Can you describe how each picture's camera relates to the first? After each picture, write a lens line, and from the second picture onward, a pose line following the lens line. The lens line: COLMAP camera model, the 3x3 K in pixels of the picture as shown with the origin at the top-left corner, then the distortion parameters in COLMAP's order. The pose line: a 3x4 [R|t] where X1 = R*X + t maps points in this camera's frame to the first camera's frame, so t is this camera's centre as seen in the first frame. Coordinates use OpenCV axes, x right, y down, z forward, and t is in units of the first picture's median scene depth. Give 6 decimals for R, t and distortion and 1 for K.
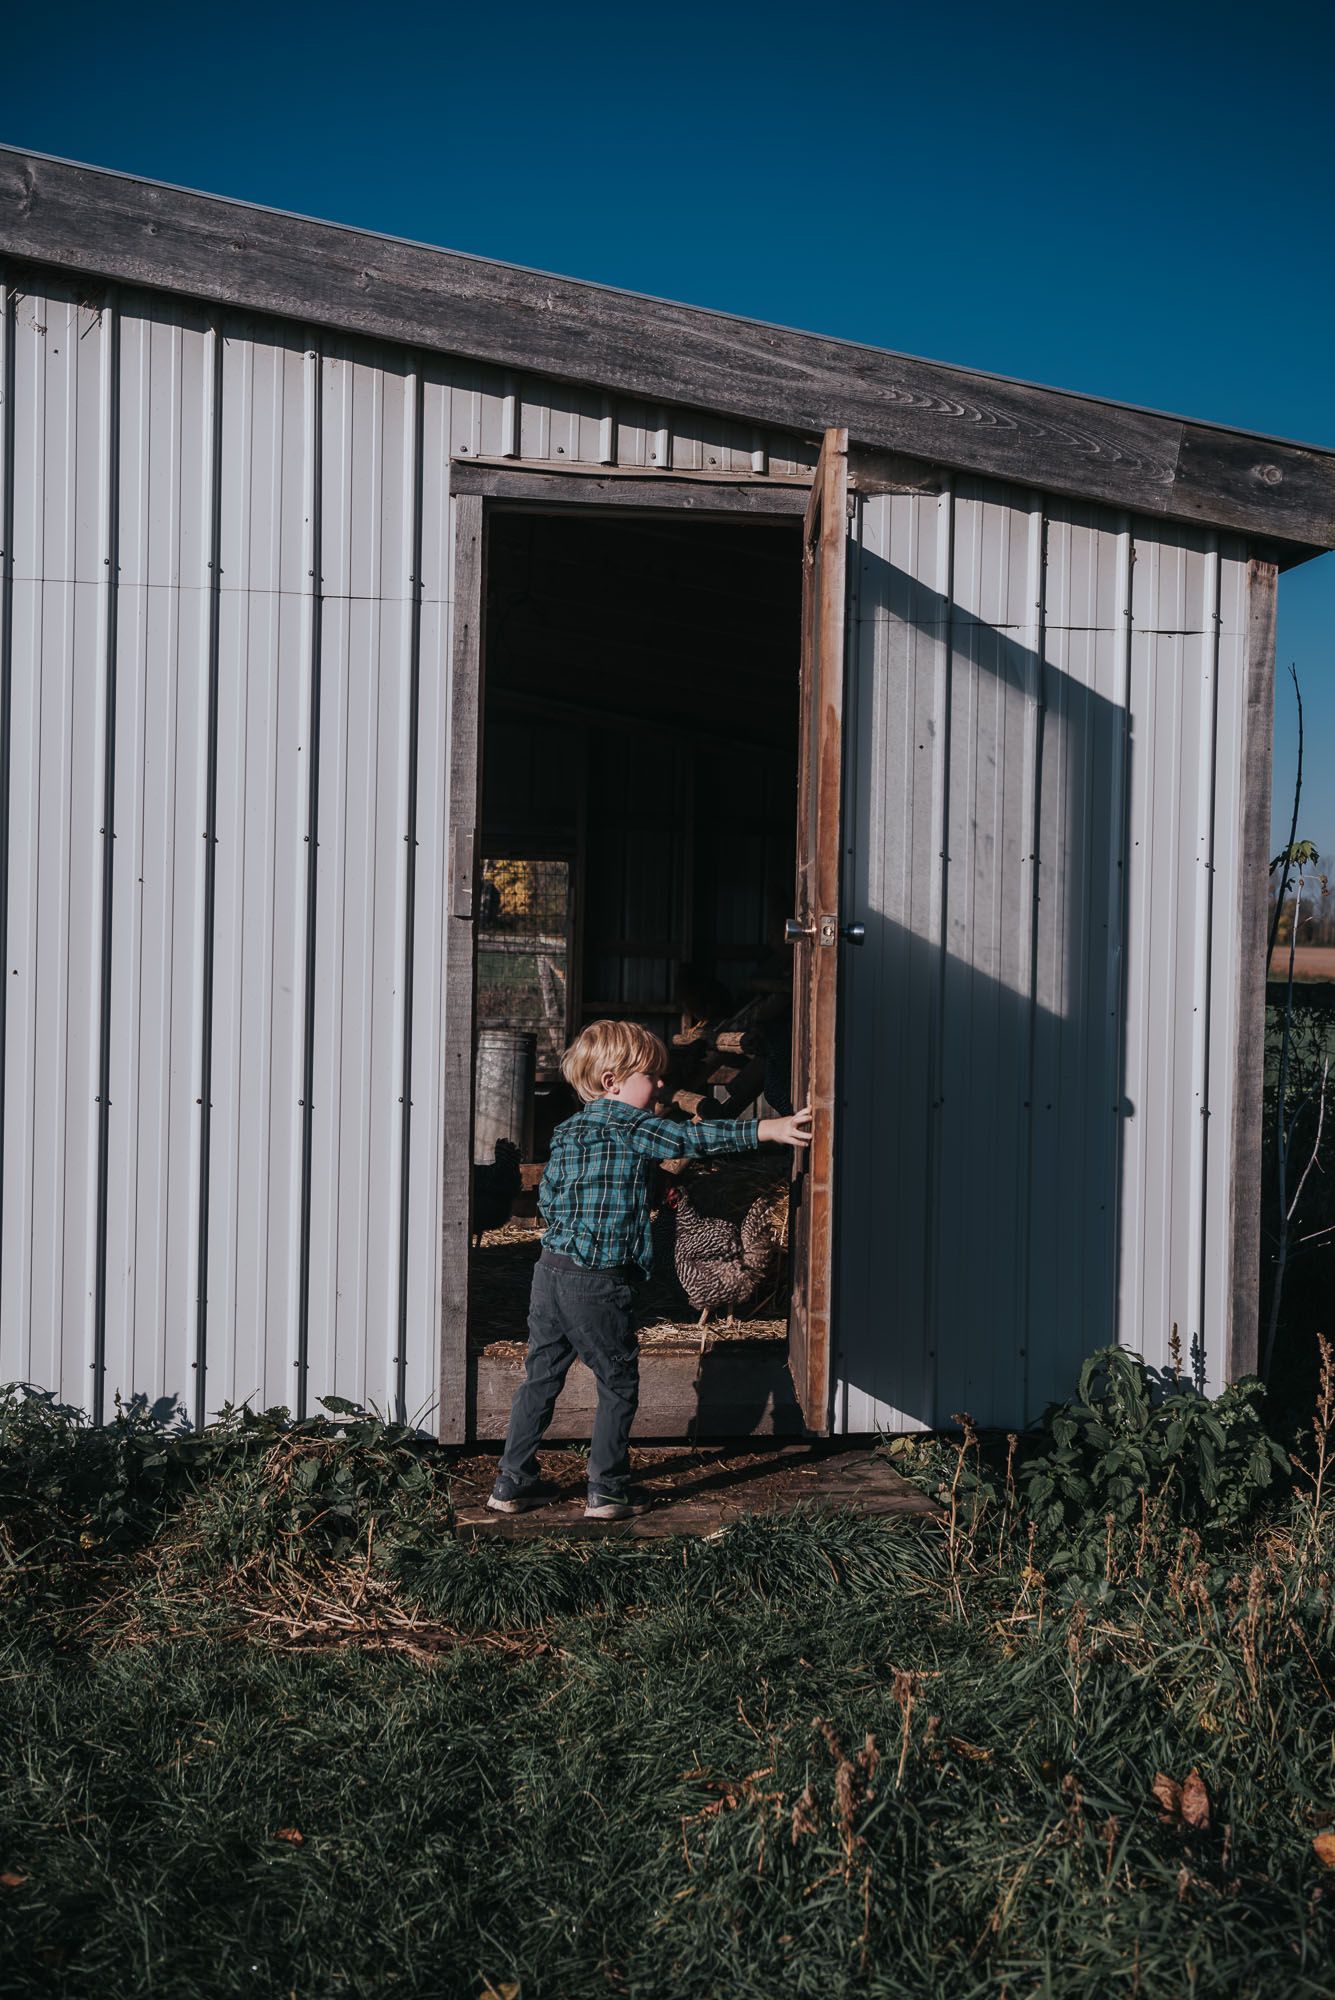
lens RADIAL K [[2056.4, 0, 669.6], [0, 2056.4, 1073.6], [0, 0, 1]] dist [-0.024695, 0.085730]
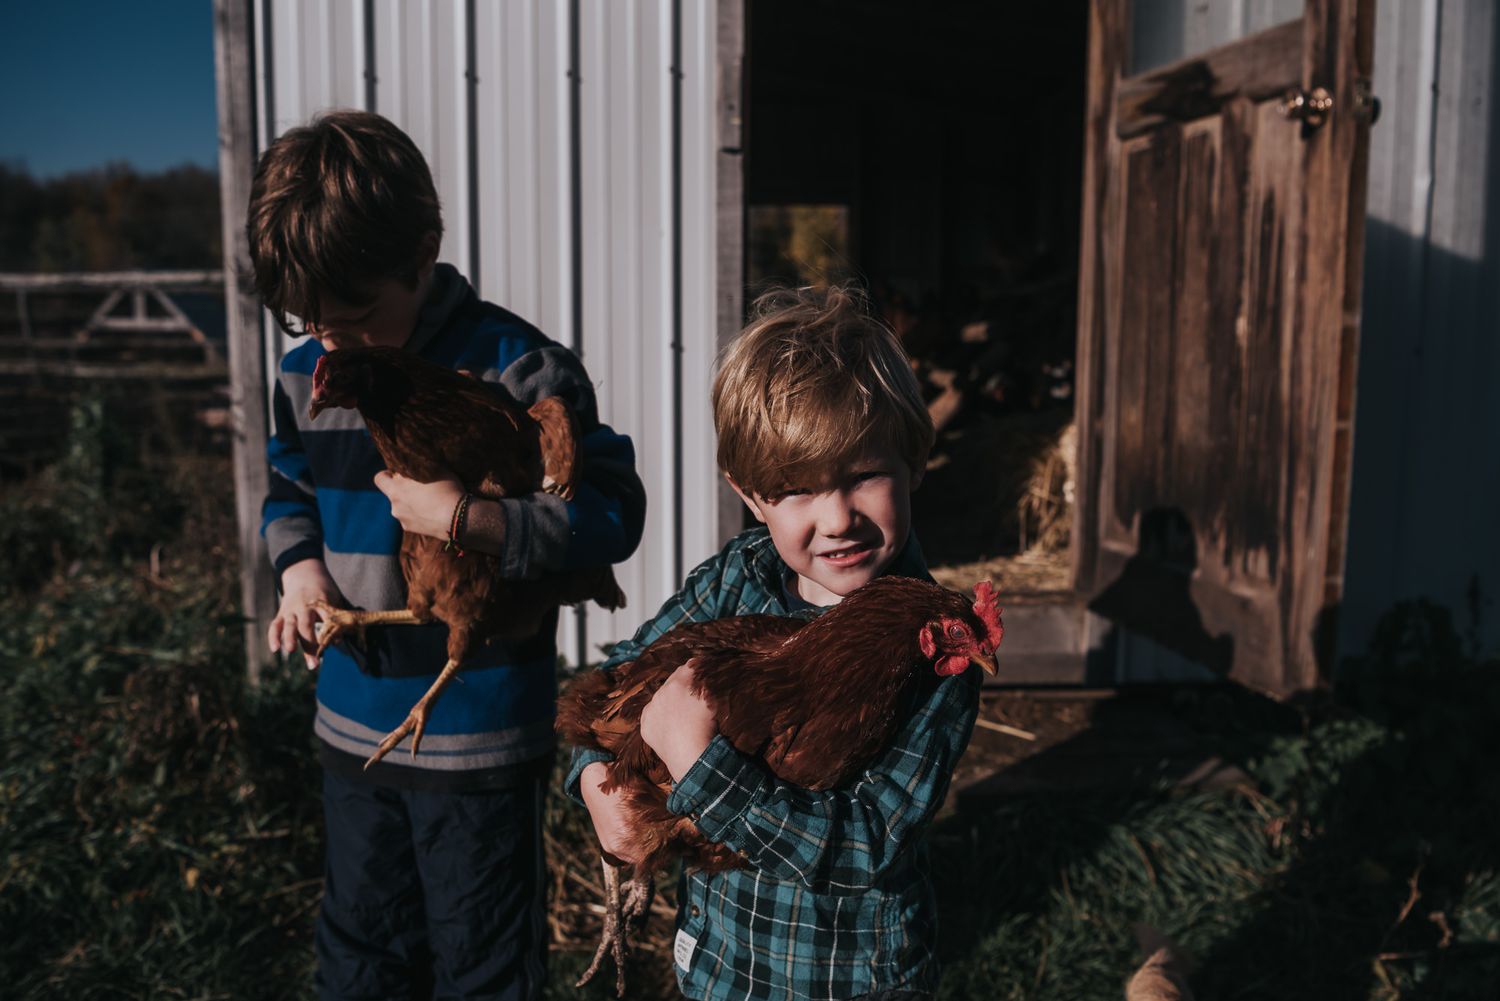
lens RADIAL K [[1225.8, 0, 750.0], [0, 1225.8, 500.5], [0, 0, 1]] dist [-0.104937, 0.109838]
pose [[0.992146, -0.000321, -0.125086, -0.021526], [0.012688, 0.995097, 0.098082, 0.029452], [0.124441, -0.098899, 0.987286, 0.421596]]
